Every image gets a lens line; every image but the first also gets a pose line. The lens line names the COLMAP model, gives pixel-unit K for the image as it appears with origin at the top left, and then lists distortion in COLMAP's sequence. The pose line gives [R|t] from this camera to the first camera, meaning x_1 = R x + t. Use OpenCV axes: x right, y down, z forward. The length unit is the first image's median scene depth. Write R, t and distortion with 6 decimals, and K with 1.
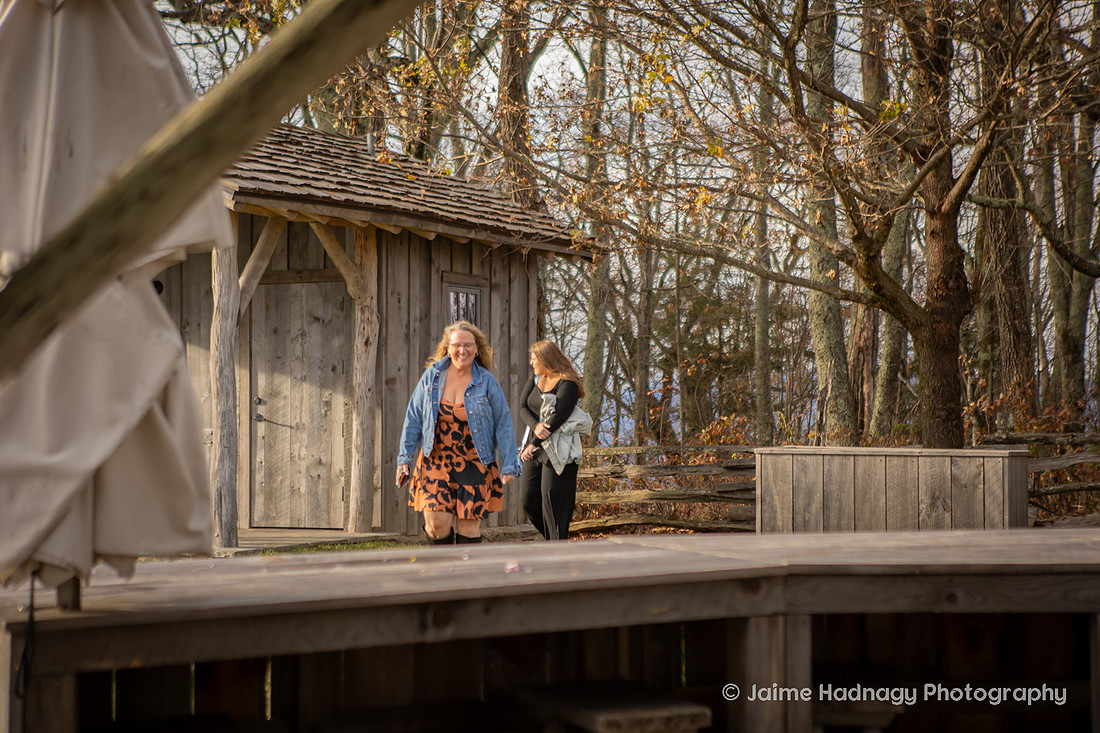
lens RADIAL K [[2182.5, 0, 542.2], [0, 2182.5, 348.8], [0, 0, 1]] dist [0.220170, 0.020105]
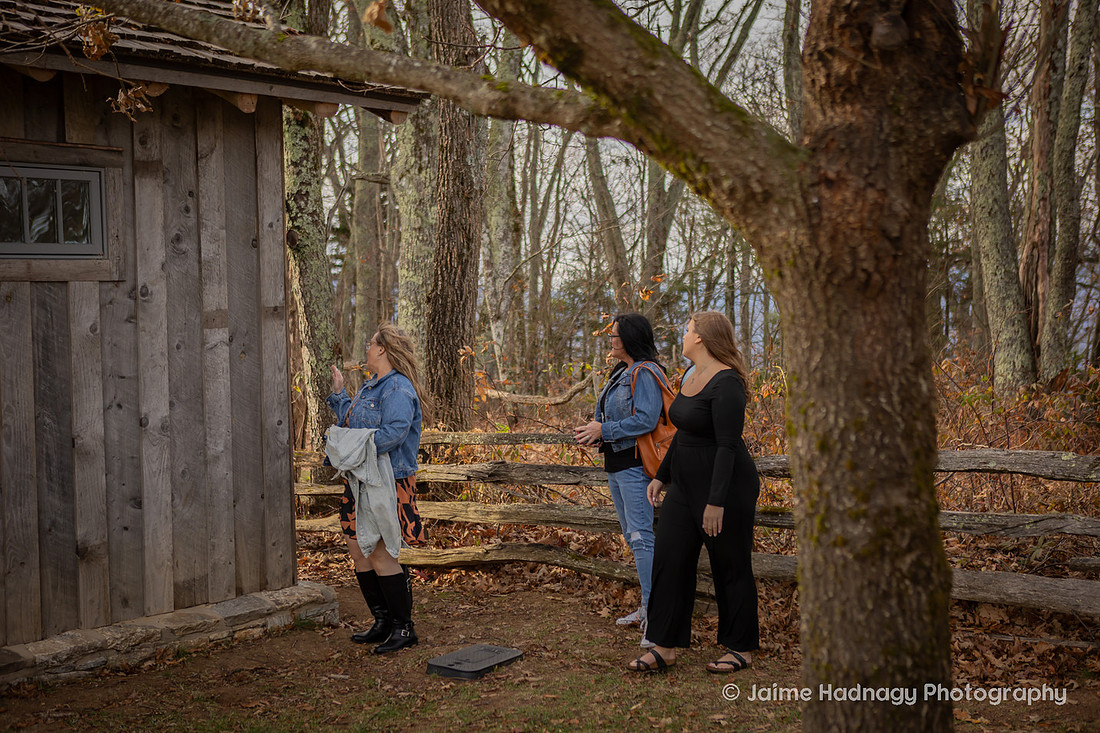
lens RADIAL K [[1449.5, 0, 549.2], [0, 1449.5, 366.6], [0, 0, 1]] dist [0.004946, 0.015893]
pose [[0.974418, -0.014244, -0.224293, 0.089450], [0.032307, 0.996502, 0.077070, -0.002357], [0.222411, -0.082345, 0.971469, 0.397591]]
